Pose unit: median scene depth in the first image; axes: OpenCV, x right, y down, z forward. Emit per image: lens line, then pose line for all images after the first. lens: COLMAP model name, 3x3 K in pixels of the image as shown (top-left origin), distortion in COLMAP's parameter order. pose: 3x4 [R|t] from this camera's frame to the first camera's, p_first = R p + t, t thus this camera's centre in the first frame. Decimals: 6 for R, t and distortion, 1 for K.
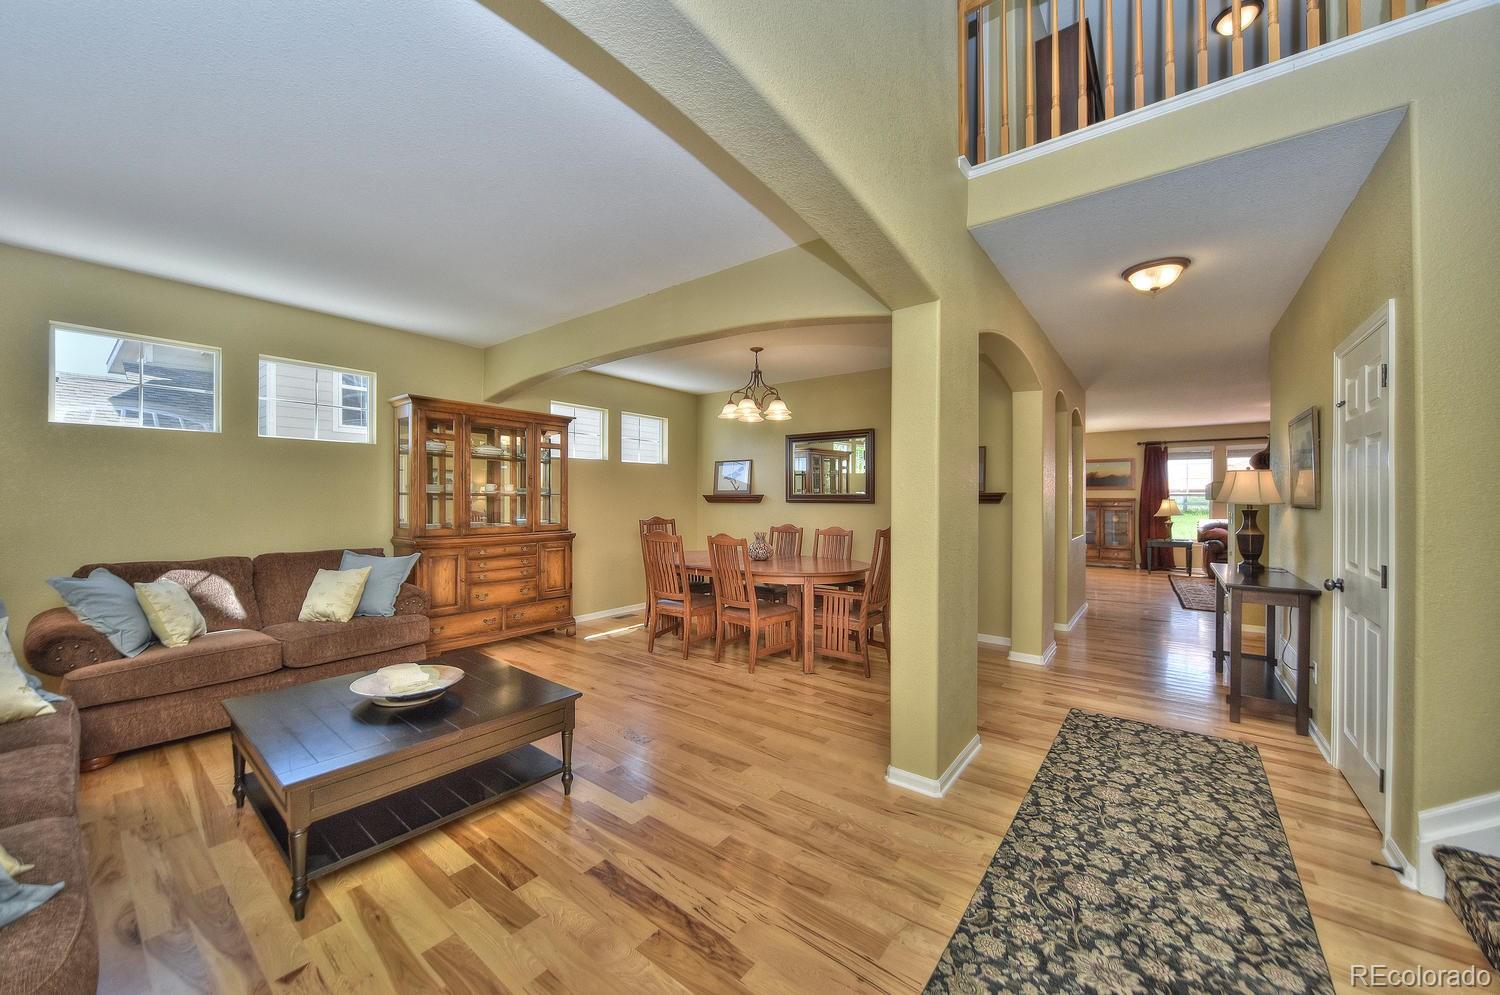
lens RADIAL K [[547.0, 0, 752.6], [0, 547.0, 498.3], [0, 0, 1]] dist [-0.009195, 0.000020]
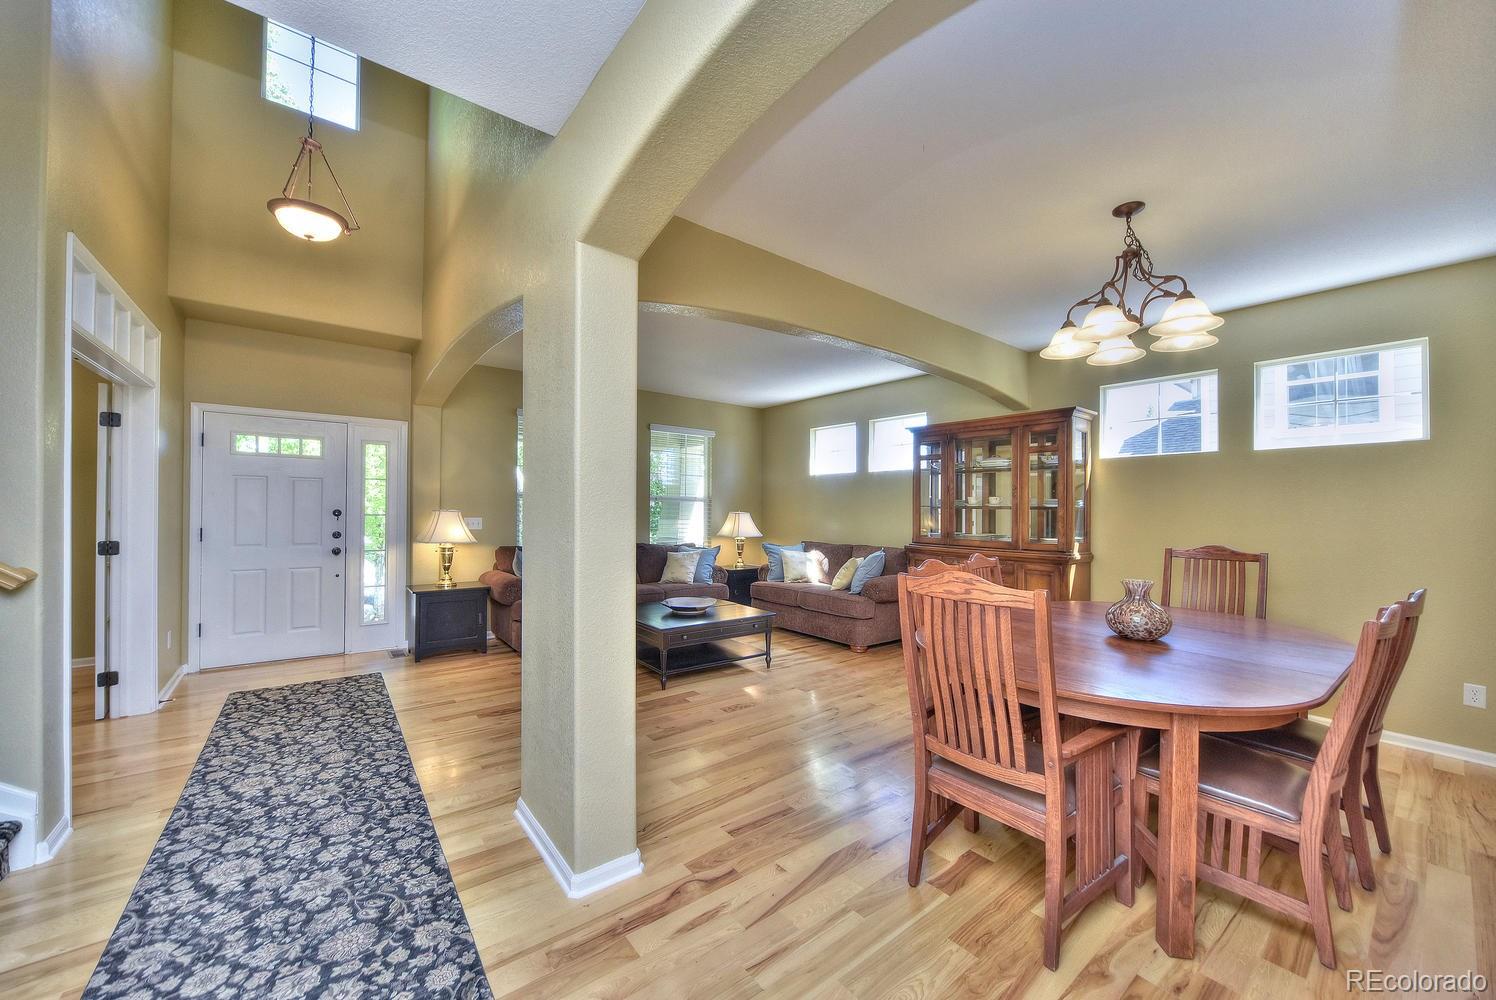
lens RADIAL K [[549.0, 0, 764.3], [0, 549.0, 402.6], [0, 0, 1]] dist [-0.001038, 0.000105]
pose [[-0.236316, -0.188148, -0.953287, 1.570518], [-0.008082, 0.981421, -0.191697, 0.006919], [0.971643, -0.037597, -0.233446, 2.012945]]
